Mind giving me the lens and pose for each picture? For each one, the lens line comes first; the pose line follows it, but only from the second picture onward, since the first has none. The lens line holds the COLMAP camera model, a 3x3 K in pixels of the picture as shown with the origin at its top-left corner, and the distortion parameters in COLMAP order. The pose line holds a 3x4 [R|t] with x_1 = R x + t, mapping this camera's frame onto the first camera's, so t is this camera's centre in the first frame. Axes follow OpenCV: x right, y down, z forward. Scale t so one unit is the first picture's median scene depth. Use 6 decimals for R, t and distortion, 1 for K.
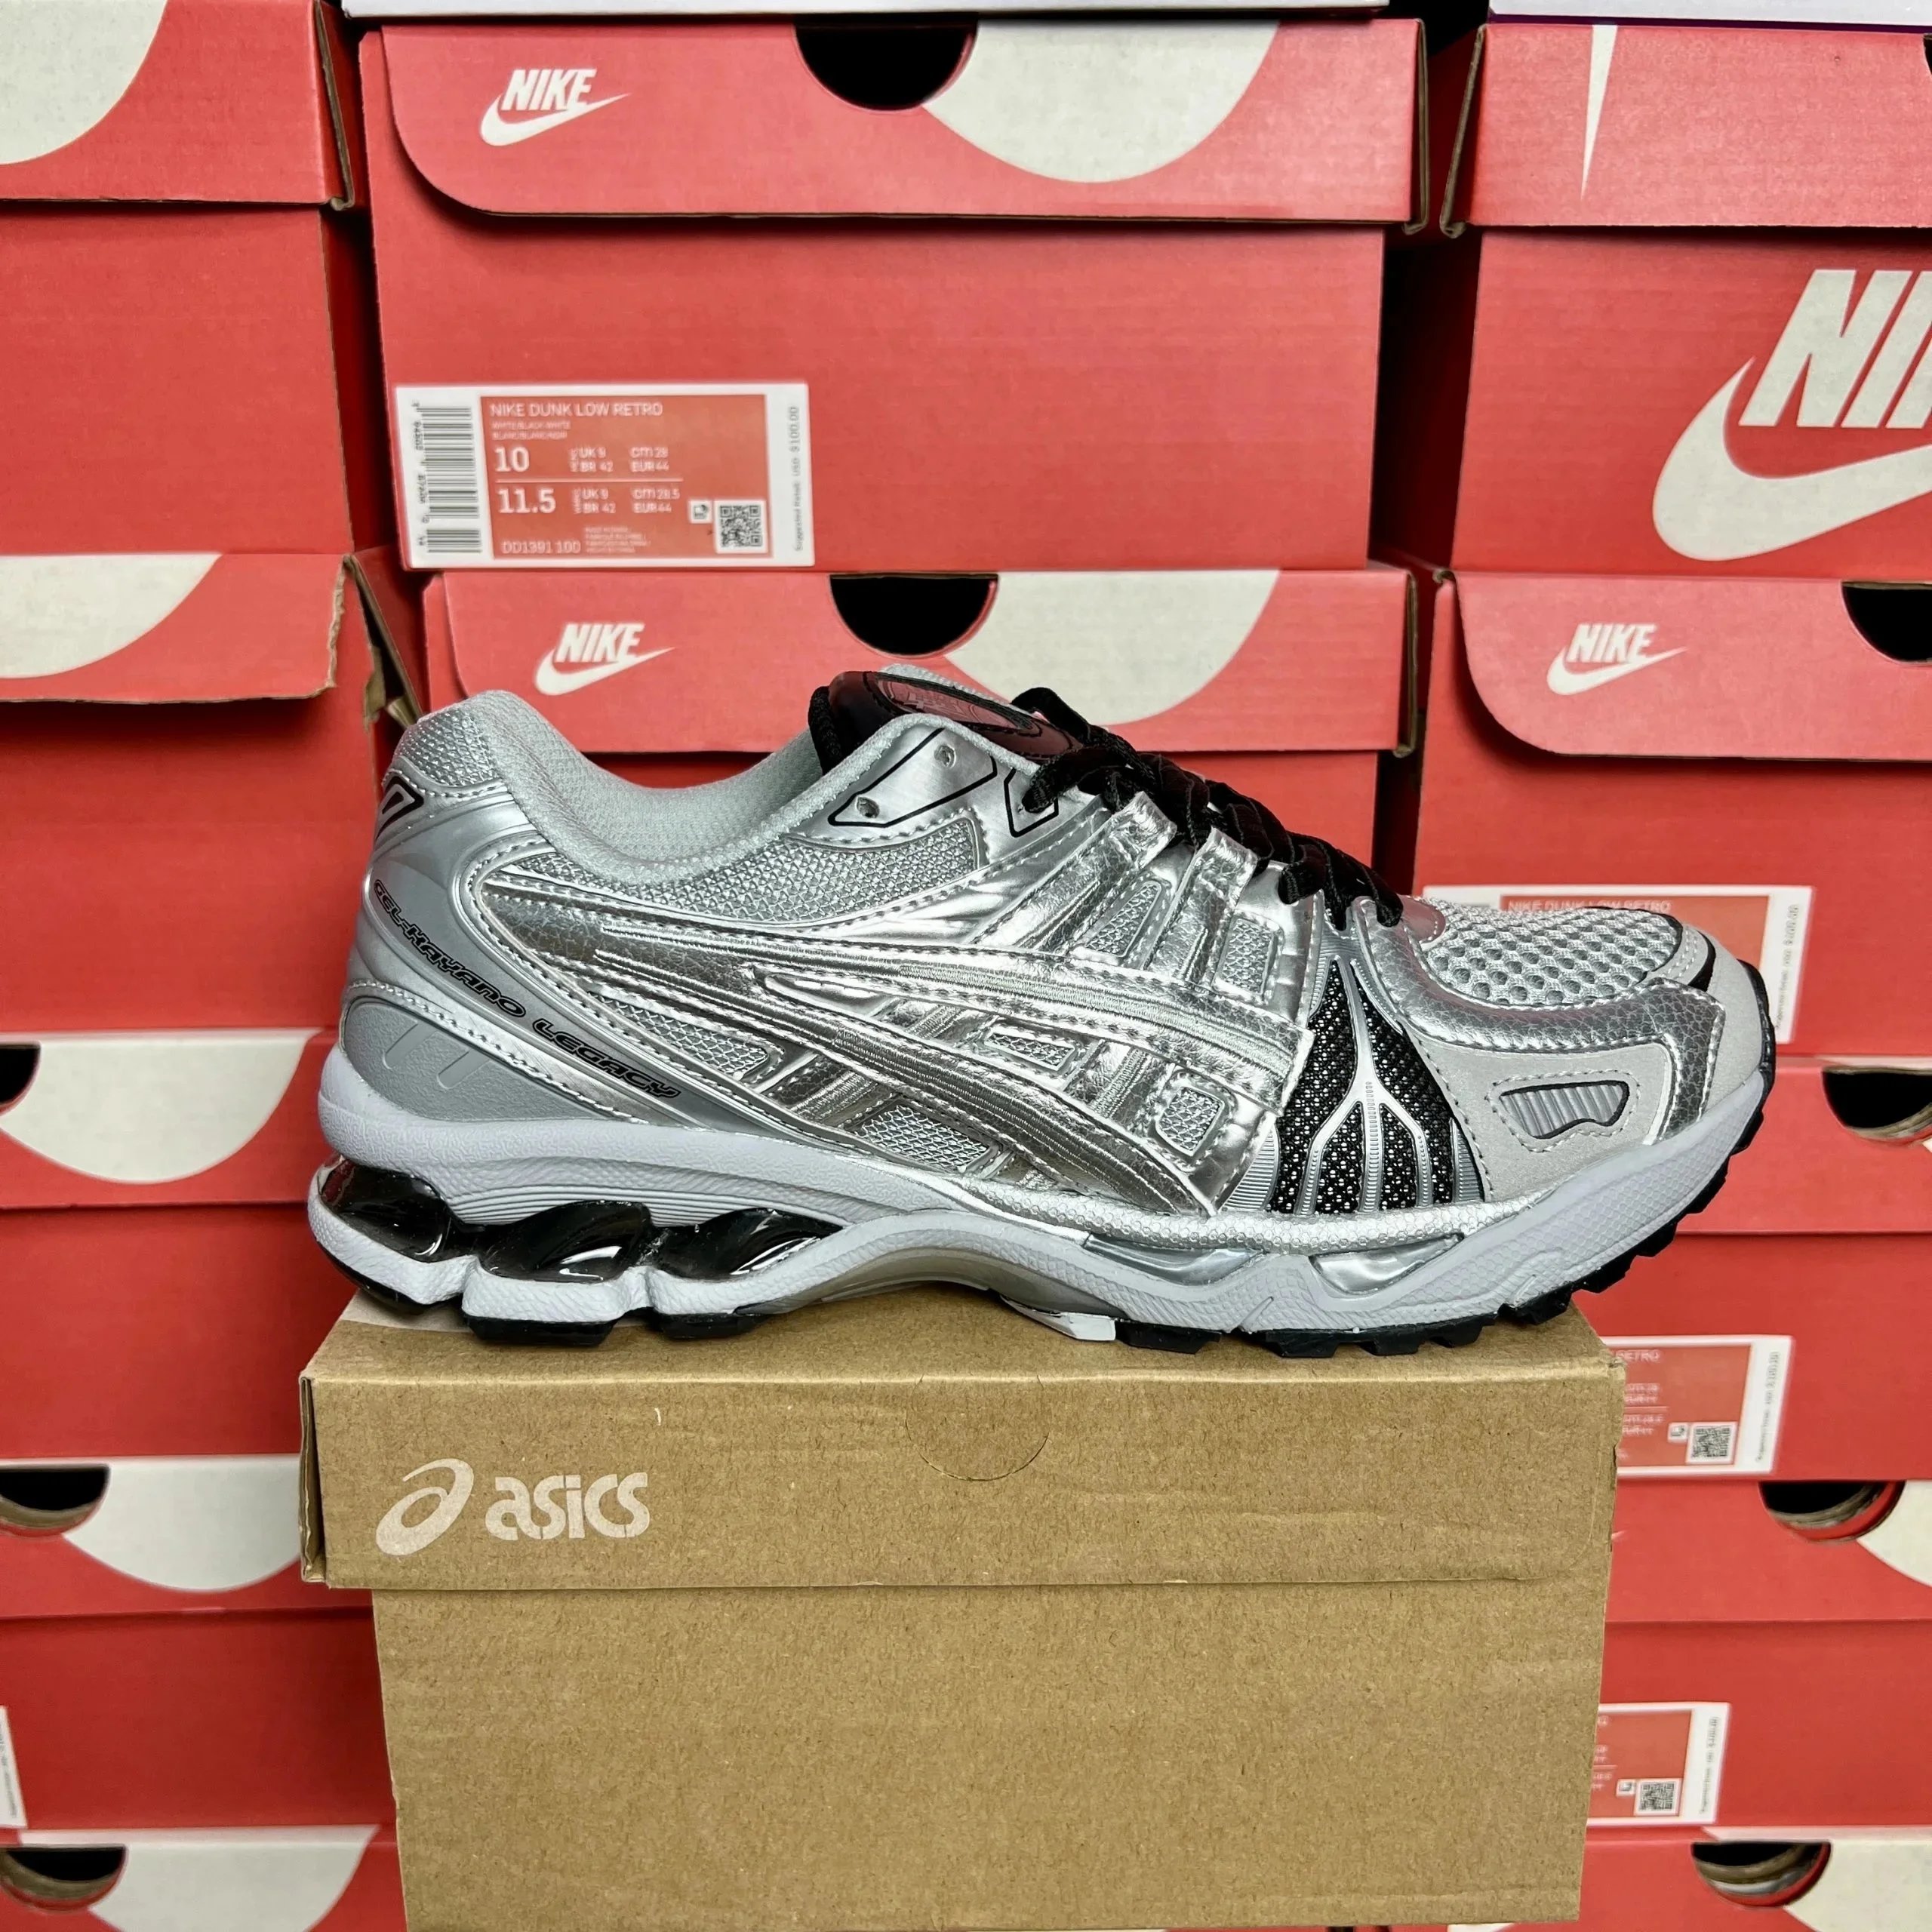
lens RADIAL K [[1933.5, 0, 966.0], [0, 1933.5, 966.0], [0, 0, 1]] dist [-0.009383, -0.006243]
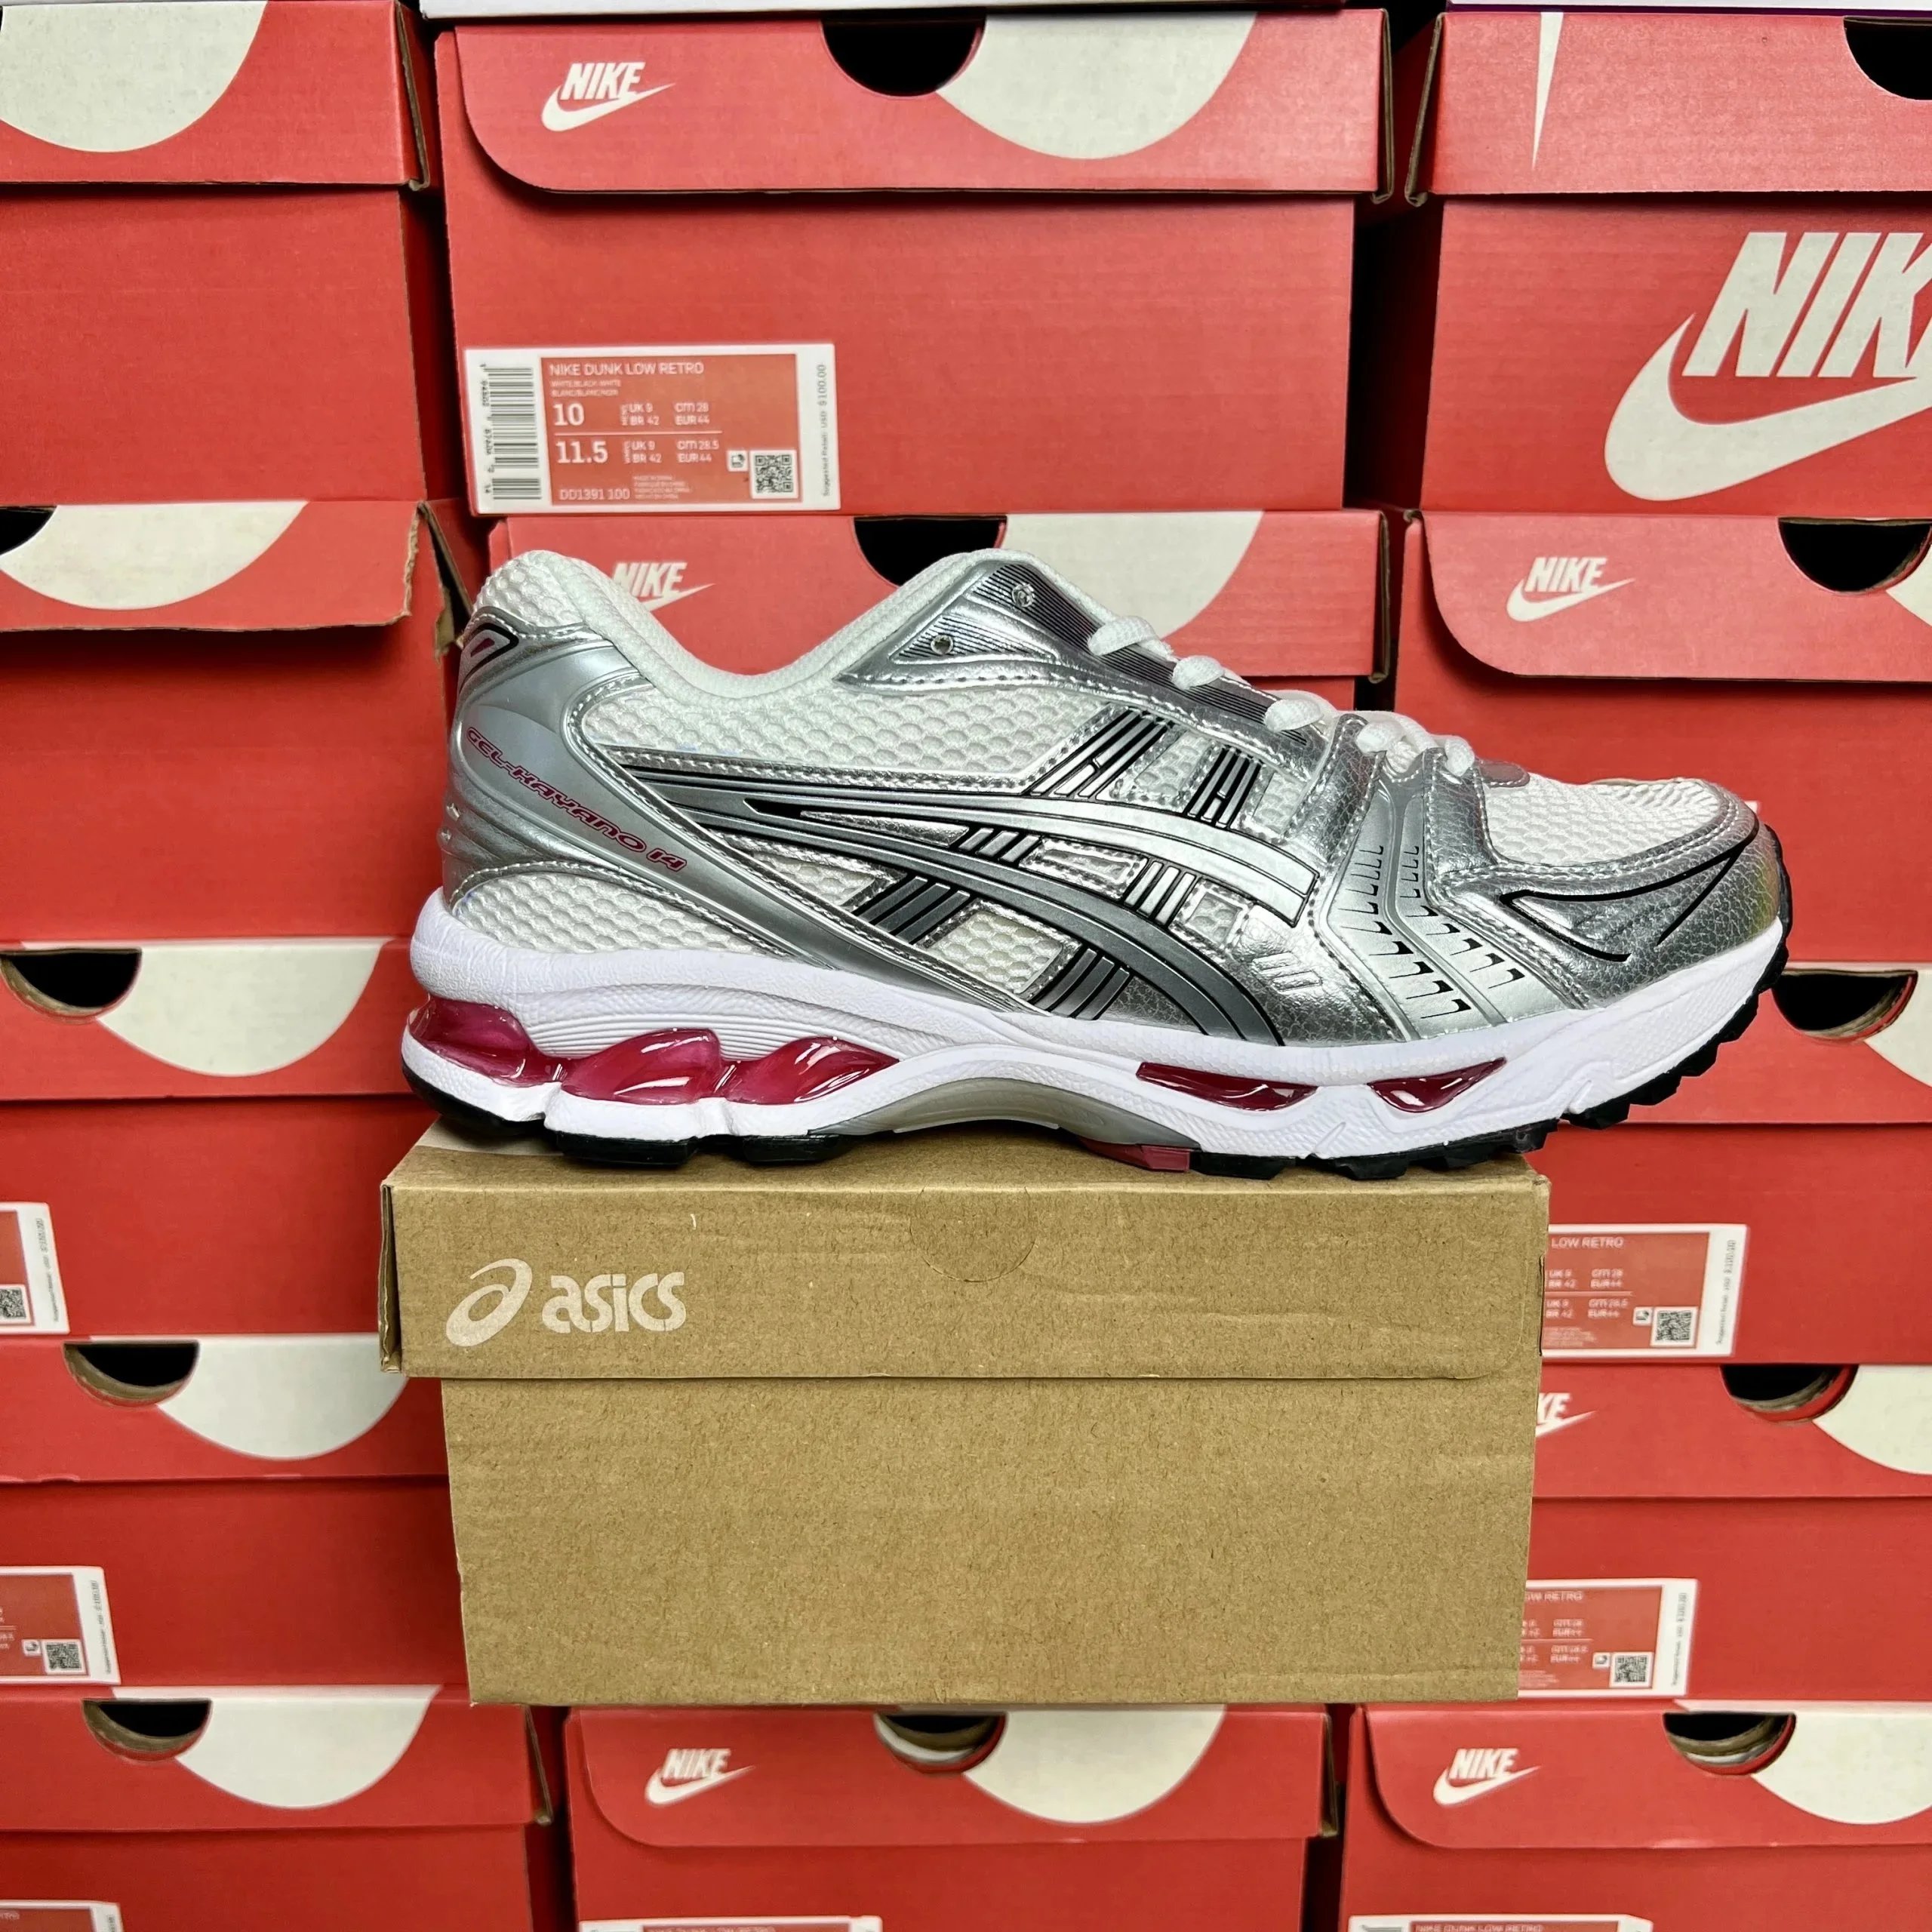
lens RADIAL K [[1933.5, 0, 966.0], [0, 1933.5, 966.0], [0, 0, 1]] dist [-0.009383, -0.006243]
pose [[0.999650, 0.000829, -0.026431, 0.023586], [-0.001217, 0.999892, -0.014676, 0.072641], [0.026416, 0.014703, 0.999543, -0.102535]]
